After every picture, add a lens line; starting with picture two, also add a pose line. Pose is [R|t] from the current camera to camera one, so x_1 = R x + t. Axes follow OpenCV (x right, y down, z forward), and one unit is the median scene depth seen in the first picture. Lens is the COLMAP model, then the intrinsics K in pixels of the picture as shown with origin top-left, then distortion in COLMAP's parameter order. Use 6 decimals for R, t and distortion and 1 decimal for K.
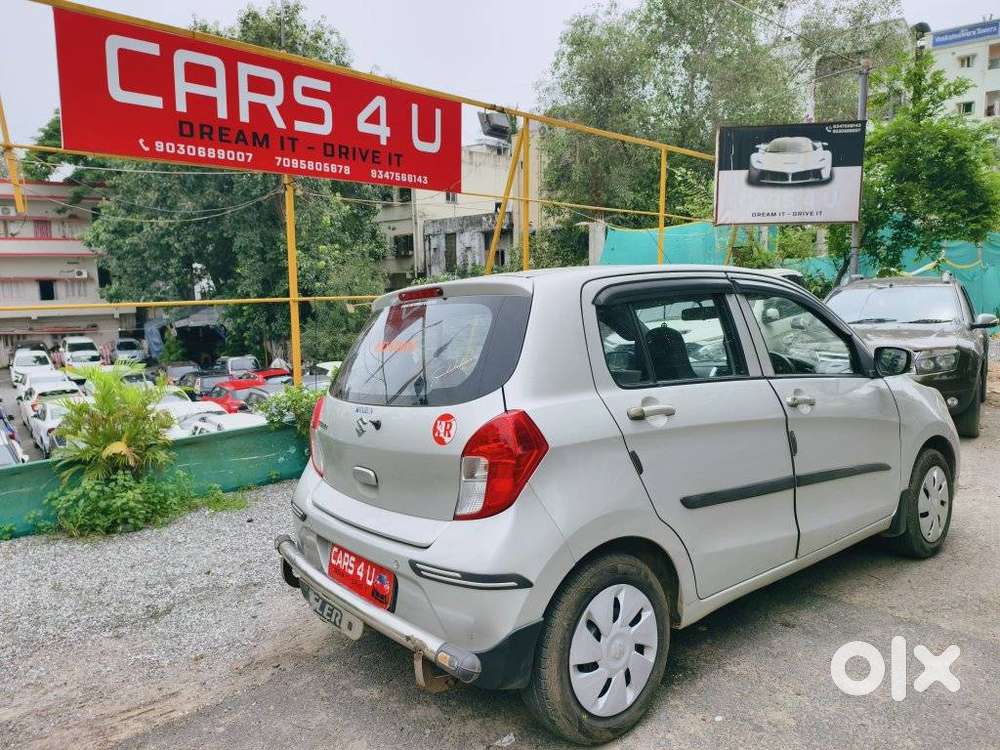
lens RADIAL K [[692.7, 0, 496.6], [0, 692.7, 373.0], [0, 0, 1]] dist [0.003719, -0.003582]
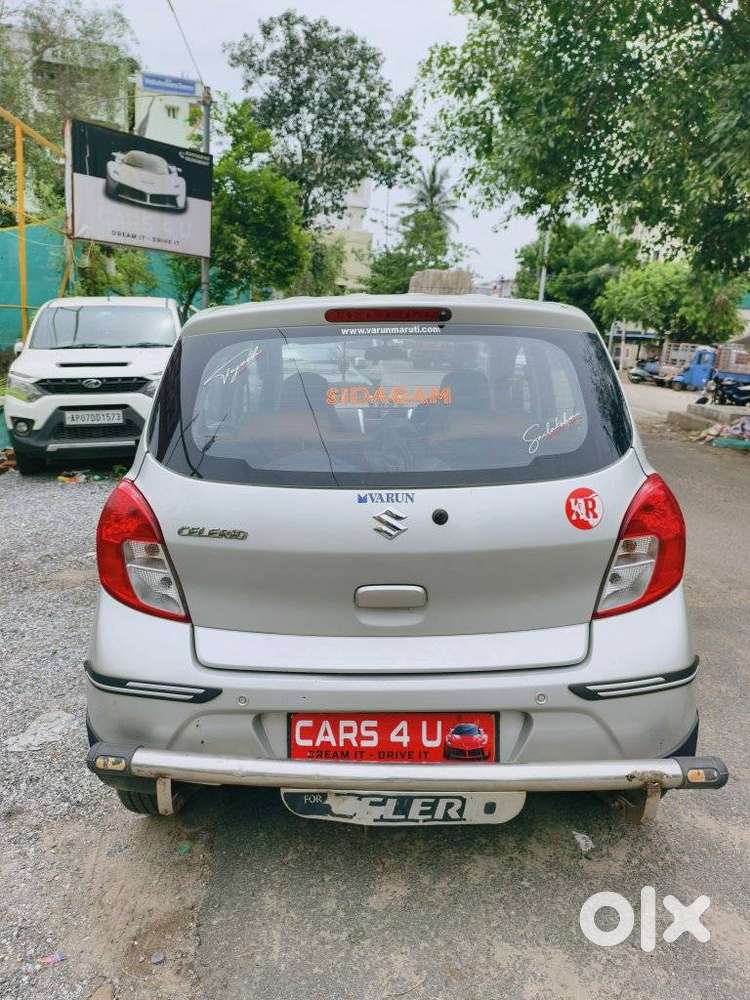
lens RADIAL K [[686.9, 0, 386.8], [0, 686.9, 498.4], [0, 0, 1]] dist [0.006153, -0.005794]
pose [[0.609413, -0.128718, 0.782334, -0.264909], [0.020027, 0.988918, 0.147108, -0.015385], [-0.792600, -0.073982, 0.605237, 0.236061]]
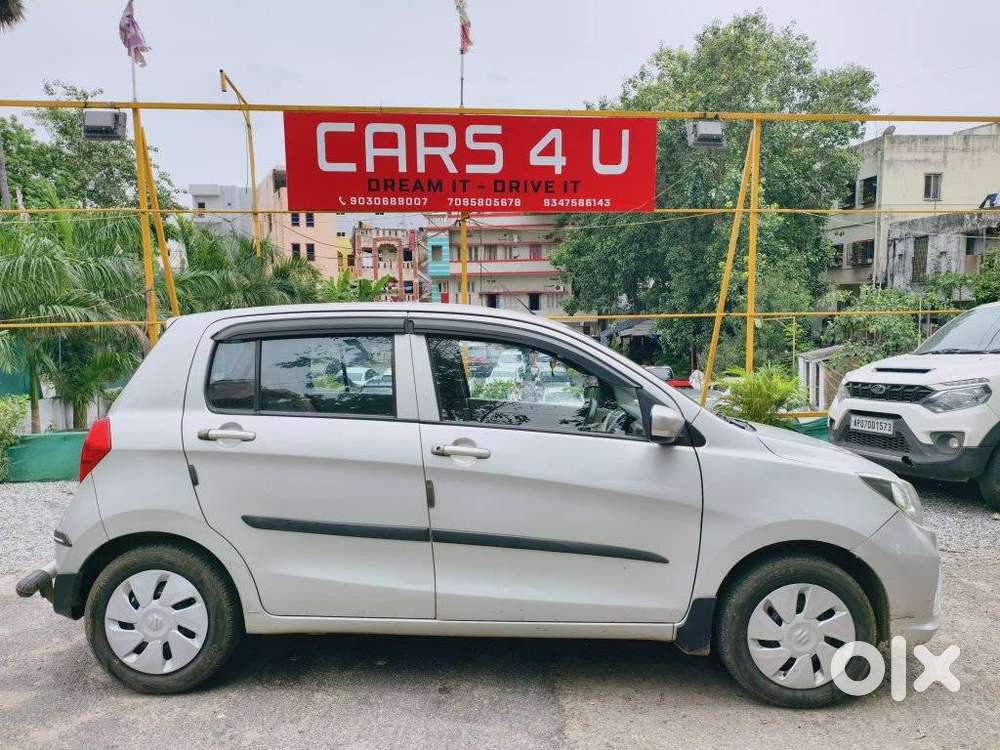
lens RADIAL K [[687.4, 0, 500.7], [0, 687.4, 380.8], [0, 0, 1]] dist [0.037211, -0.039827]
pose [[0.771730, 0.079097, -0.631012, 0.463503], [-0.080924, 0.996383, 0.025925, -0.036065], [0.630780, 0.031057, 0.775340, 0.141101]]
